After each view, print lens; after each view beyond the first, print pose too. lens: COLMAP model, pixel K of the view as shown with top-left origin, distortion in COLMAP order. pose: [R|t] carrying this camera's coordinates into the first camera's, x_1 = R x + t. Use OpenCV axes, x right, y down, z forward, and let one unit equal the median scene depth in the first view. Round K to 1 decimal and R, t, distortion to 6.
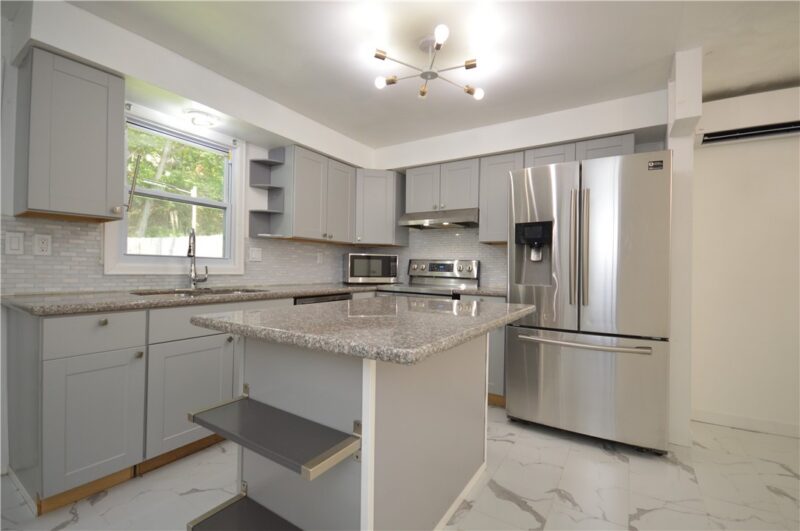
lens RADIAL K [[355.7, 0, 396.5], [0, 355.7, 268.0], [0, 0, 1]] dist [0.009113, -0.011085]
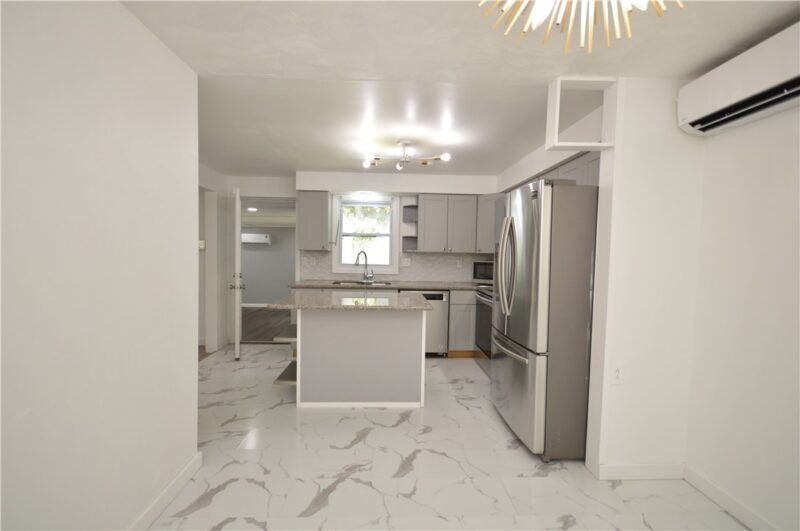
lens RADIAL K [[355.7, 0, 397.1], [0, 355.7, 268.5], [0, 0, 1]] dist [0.009113, -0.011085]
pose [[0.568991, 0.032473, -0.821703, 1.293862], [-0.009001, 0.999406, 0.033264, -0.087251], [0.822295, -0.011531, 0.568945, 0.019892]]
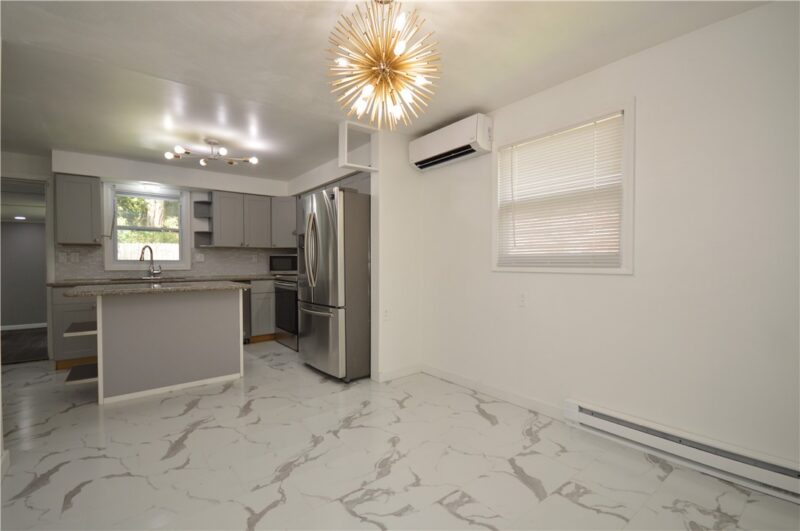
lens RADIAL K [[355.7, 0, 397.7], [0, 355.7, 267.9], [0, 0, 1]] dist [0.009113, -0.011085]
pose [[0.943431, -0.013904, -0.331277, 1.405928], [0.018832, 0.999755, 0.011671, 0.010511], [0.331034, -0.017249, 0.943461, -0.366880]]
